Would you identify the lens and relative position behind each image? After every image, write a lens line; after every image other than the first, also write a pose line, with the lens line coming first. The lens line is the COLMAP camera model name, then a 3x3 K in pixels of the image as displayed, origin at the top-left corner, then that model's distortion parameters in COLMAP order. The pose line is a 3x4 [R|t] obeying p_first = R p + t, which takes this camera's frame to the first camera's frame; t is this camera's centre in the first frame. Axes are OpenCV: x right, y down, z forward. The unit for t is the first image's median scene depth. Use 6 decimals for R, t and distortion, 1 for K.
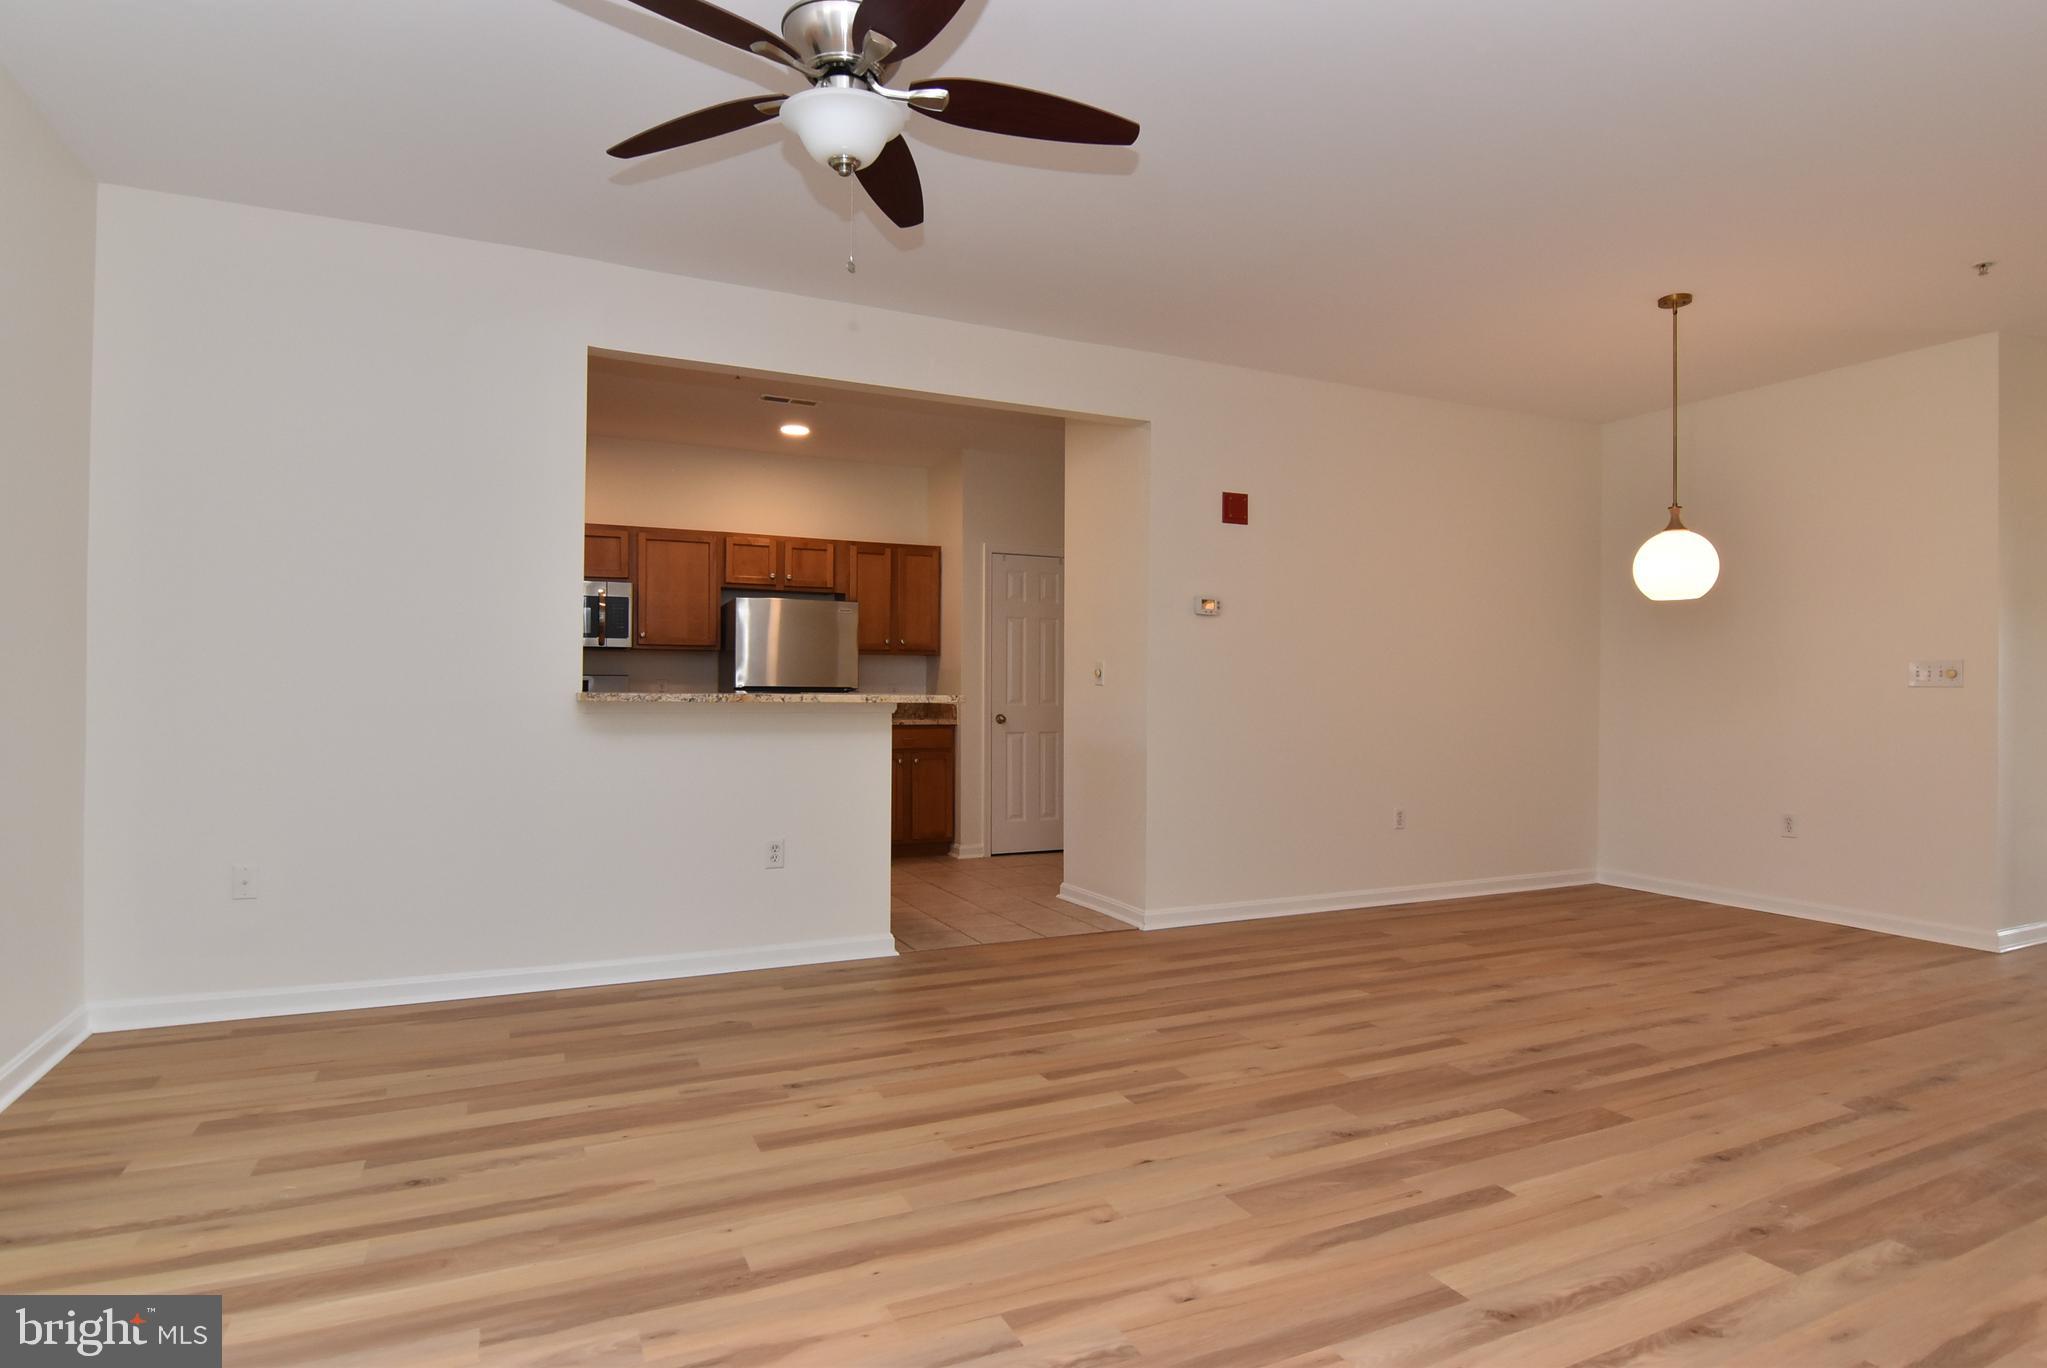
lens RADIAL K [[1105.3, 0, 1026.2], [0, 1105.3, 681.0], [0, 0, 1]] dist [0.001025, -0.012162]
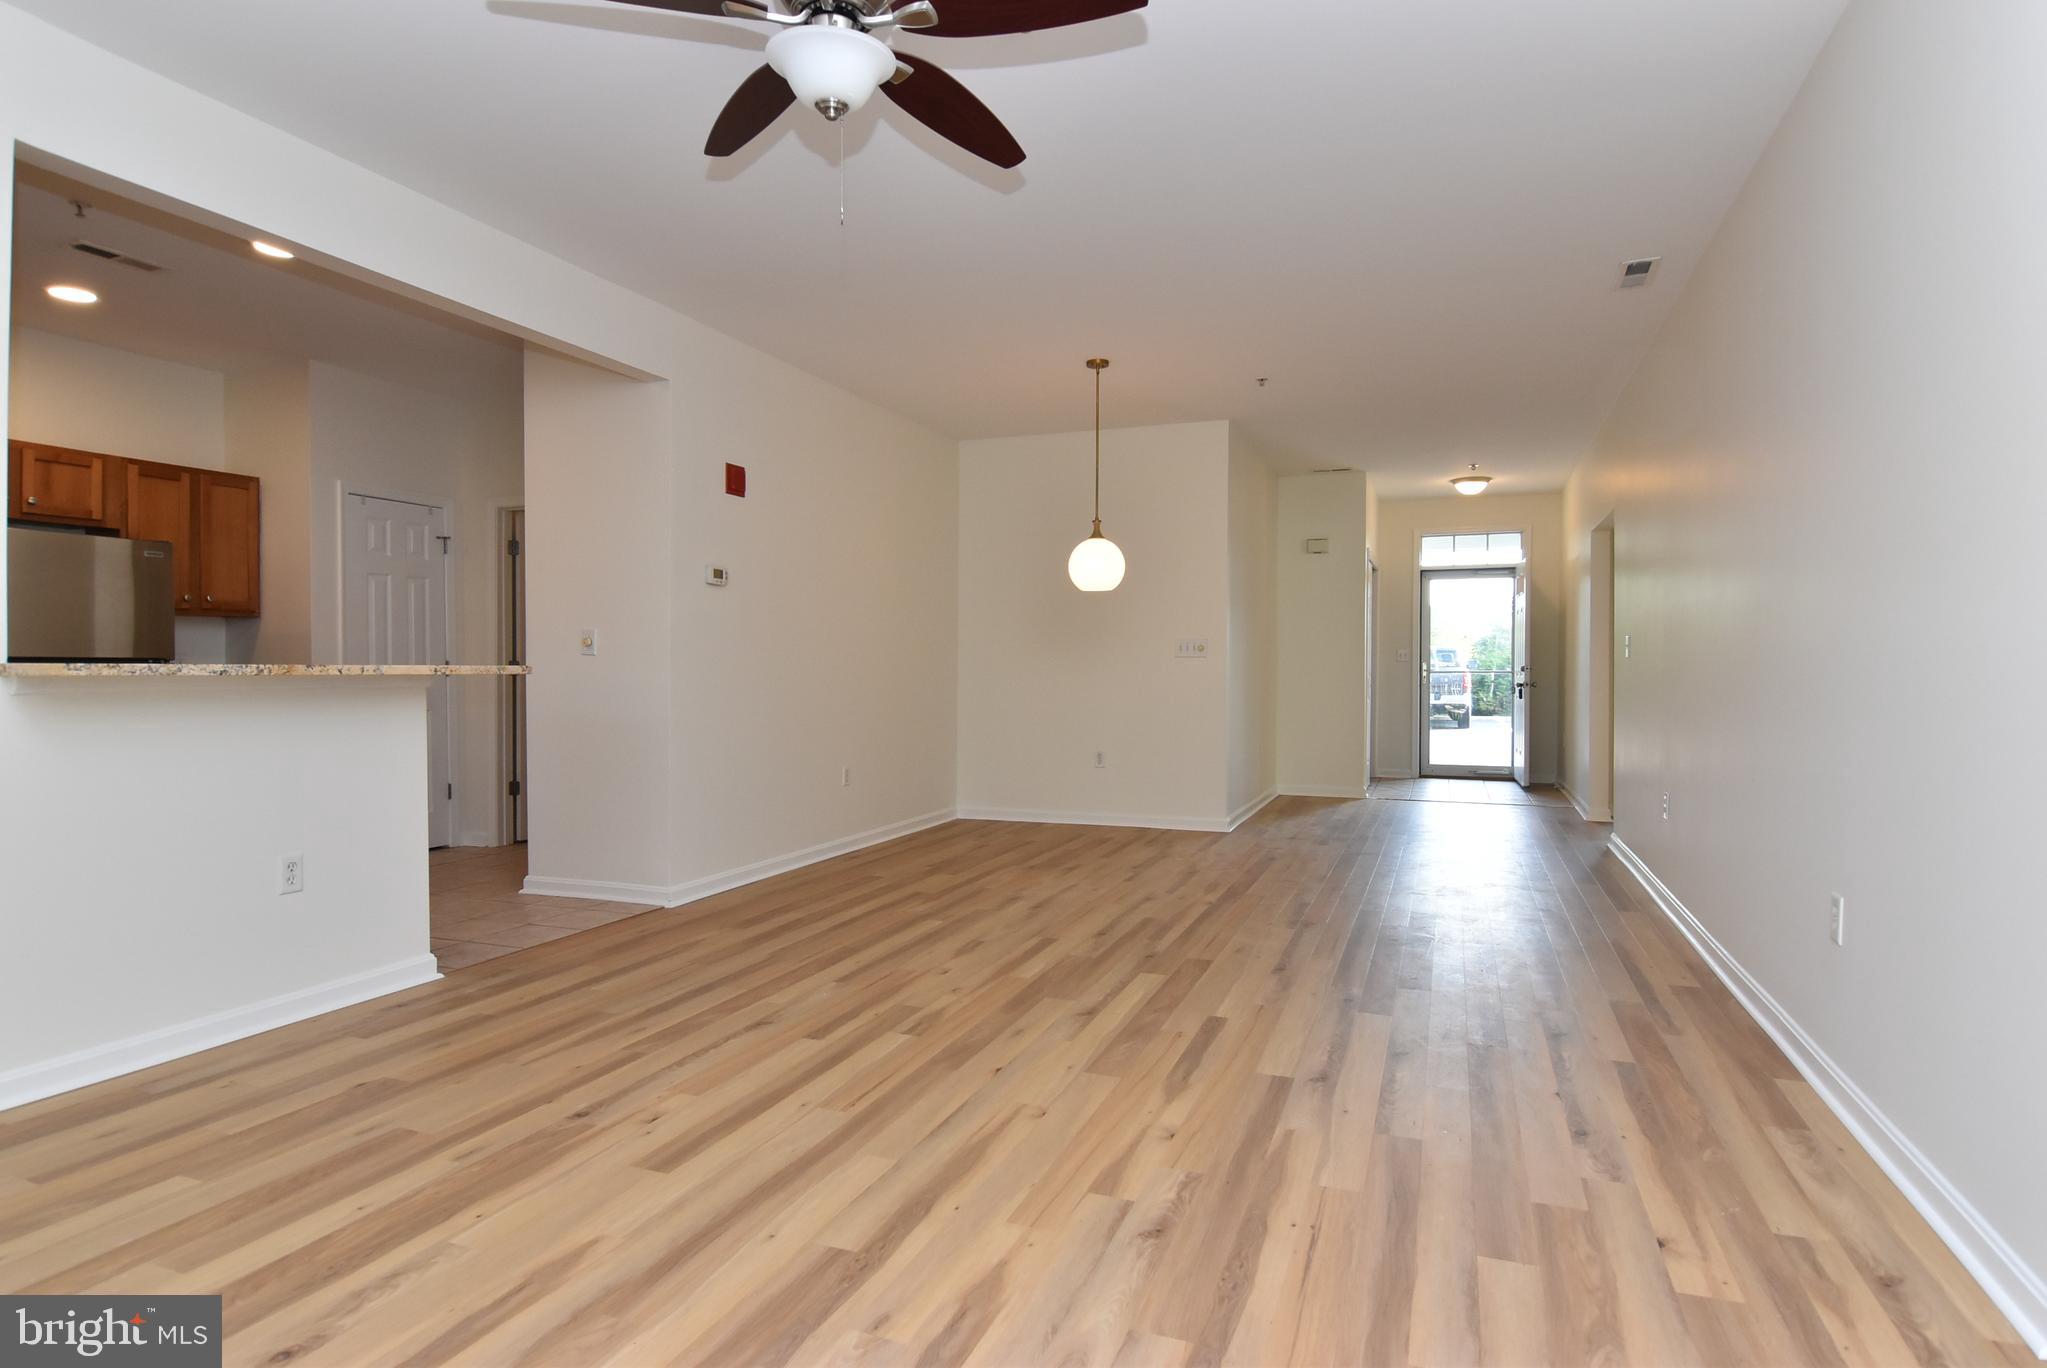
lens RADIAL K [[1105.3, 0, 1035.2], [0, 1105.3, 684.7], [0, 0, 1]] dist [0.001025, -0.012162]
pose [[0.716090, -0.016315, 0.697817, -0.490020], [-0.002174, 0.999670, 0.025604, 0.006346], [-0.698005, -0.019852, 0.715818, 0.123907]]
